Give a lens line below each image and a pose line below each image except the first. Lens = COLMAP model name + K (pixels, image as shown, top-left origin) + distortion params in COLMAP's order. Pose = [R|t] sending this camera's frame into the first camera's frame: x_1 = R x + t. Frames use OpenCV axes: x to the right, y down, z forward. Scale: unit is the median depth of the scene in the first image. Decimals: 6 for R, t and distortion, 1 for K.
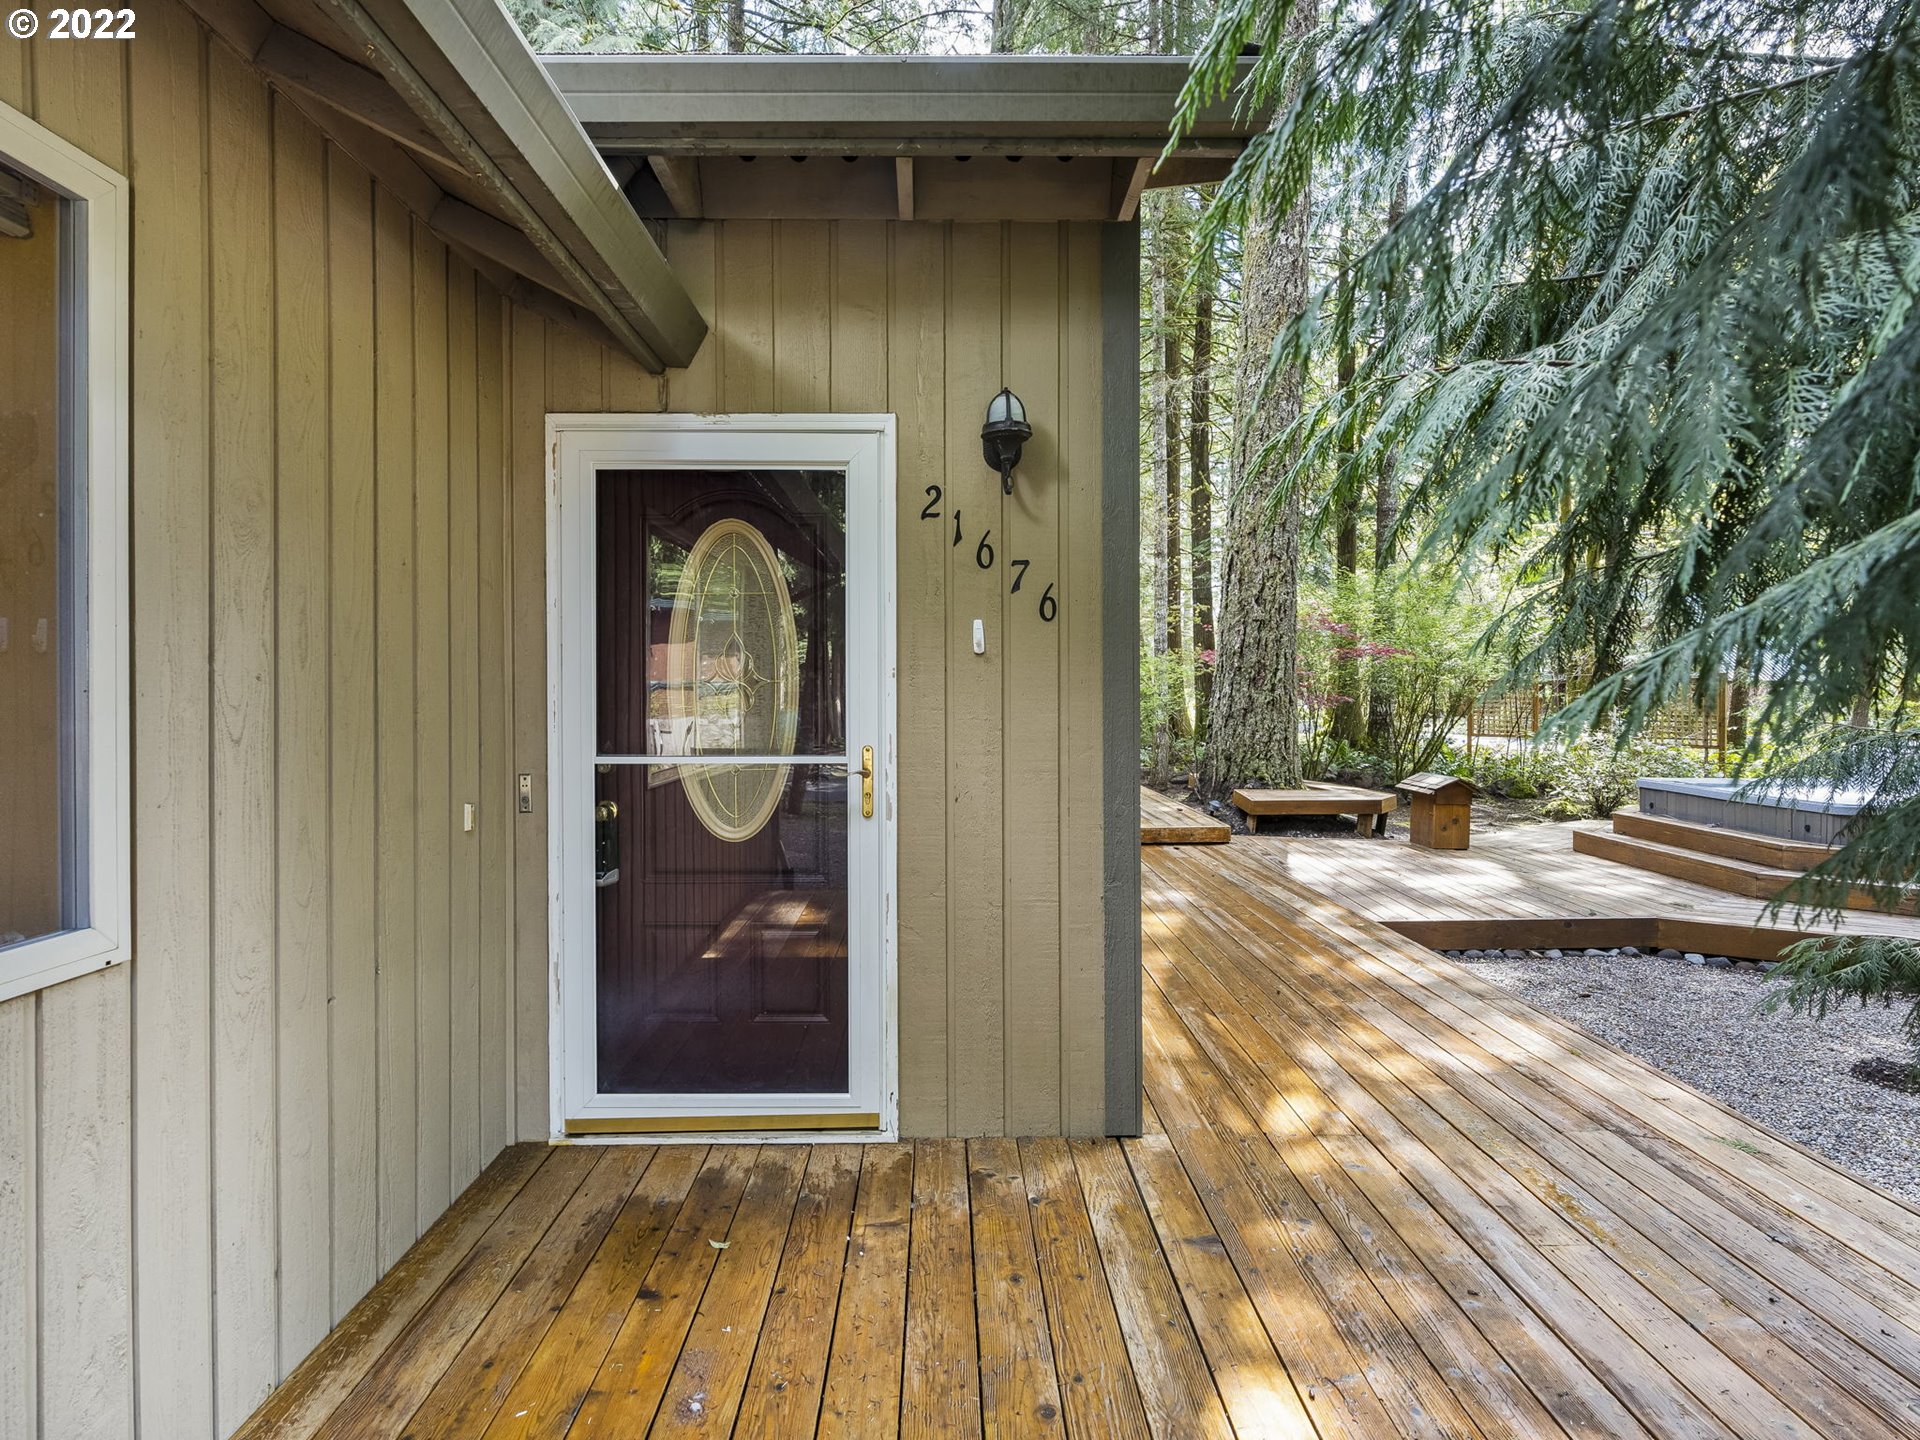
lens RADIAL K [[1024.1, 0, 953.4], [0, 1024.1, 711.3], [0, 0, 1]] dist [-0.009511, 0.000218]
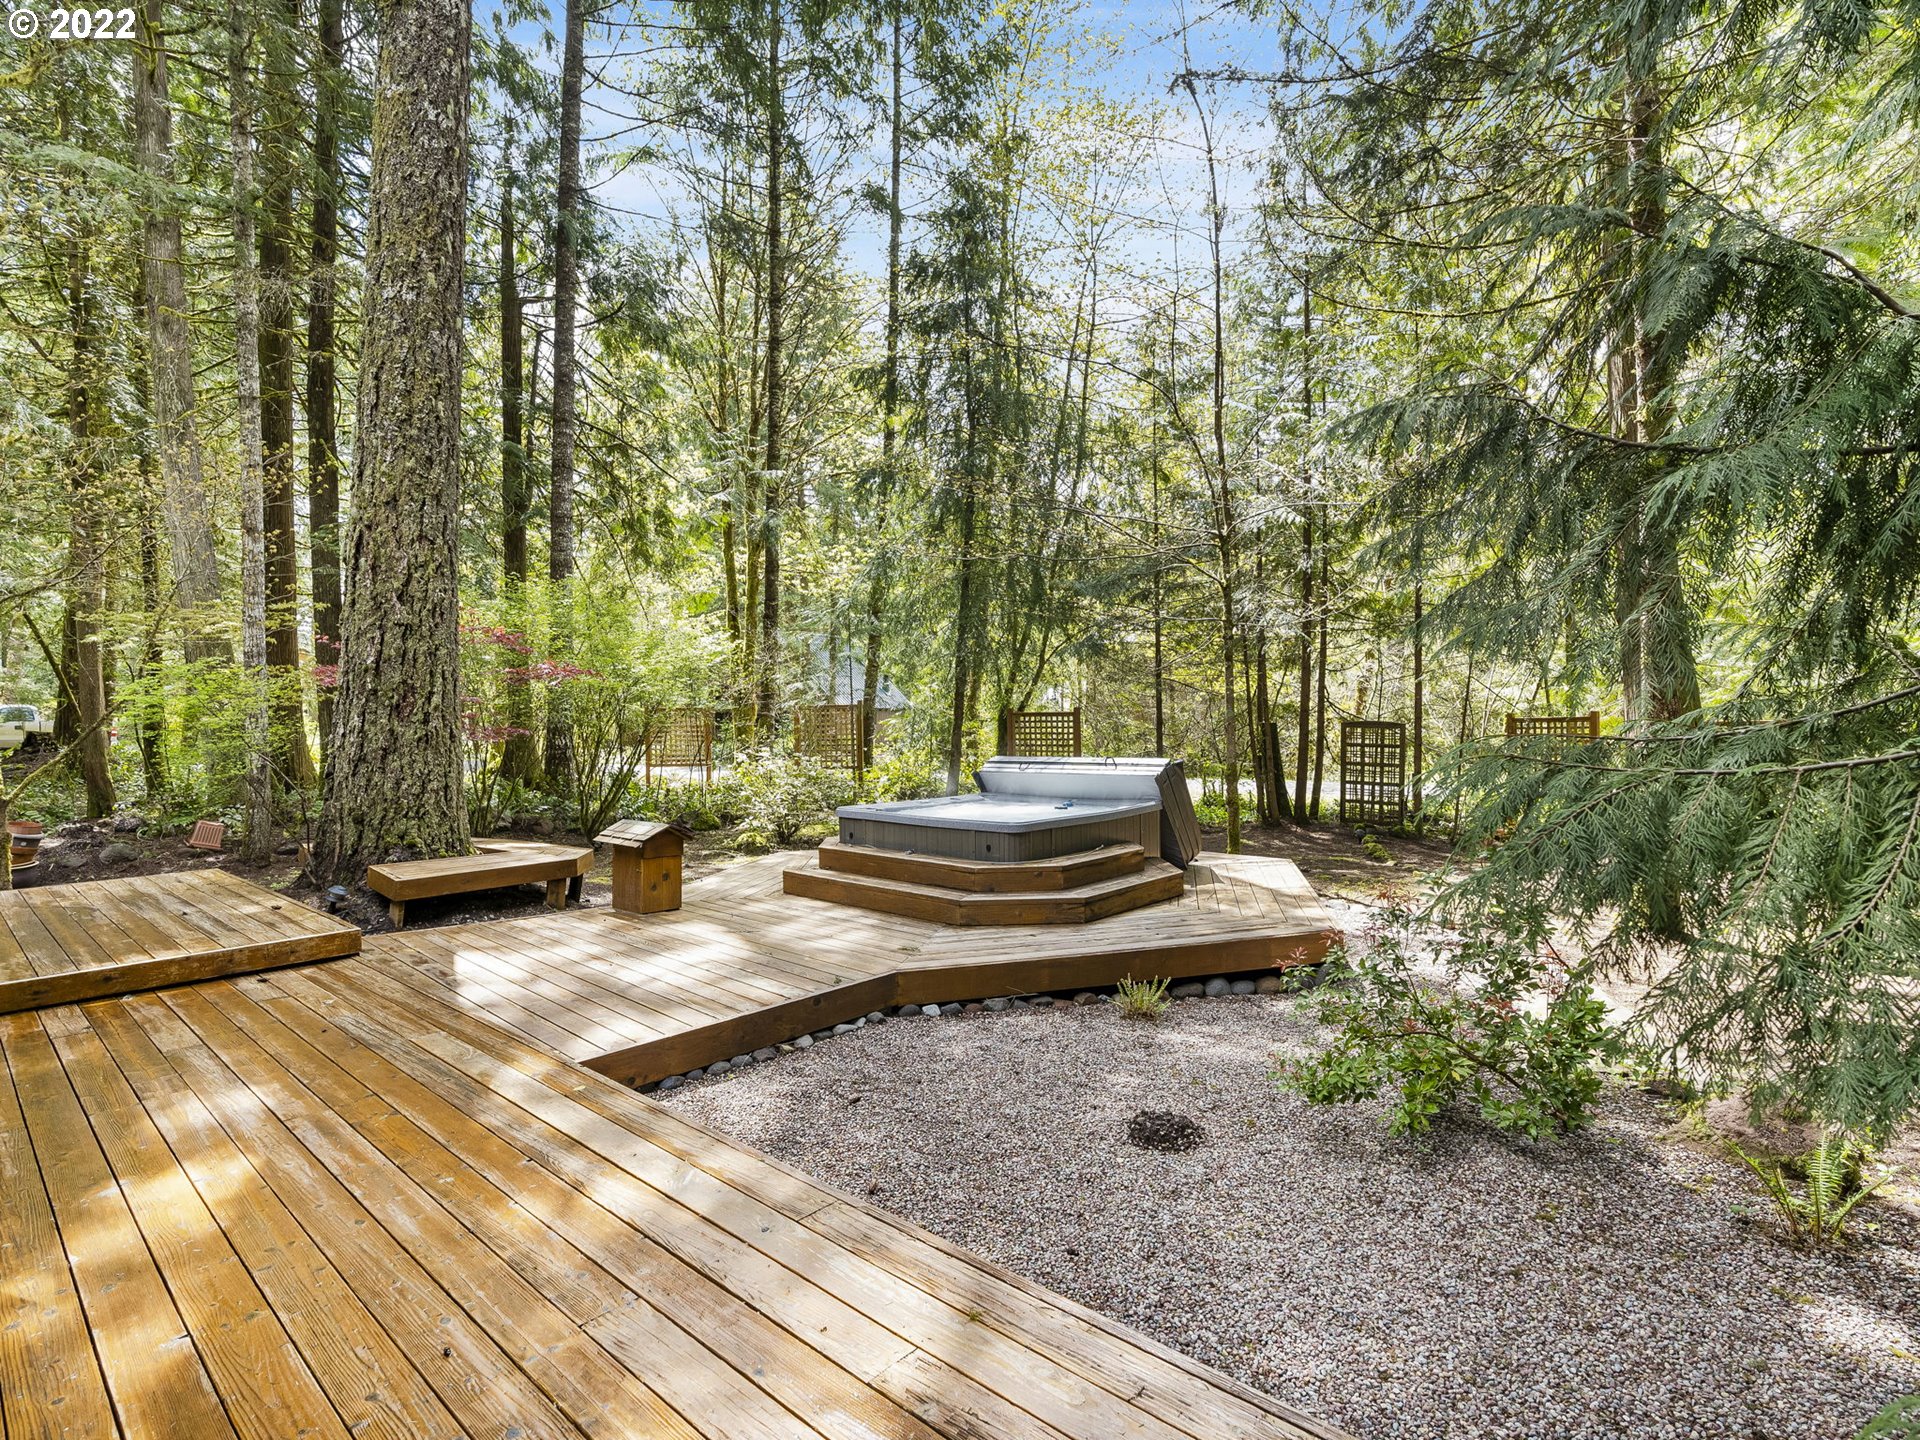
lens RADIAL K [[1024.1, 0, 953.4], [0, 1024.1, 711.3], [0, 0, 1]] dist [-0.009511, 0.000218]
pose [[0.712881, -0.007371, 0.701247, 0.072034], [0.028626, 0.999417, -0.018595, -0.003907], [-0.700701, 0.033330, 0.712676, 0.224881]]
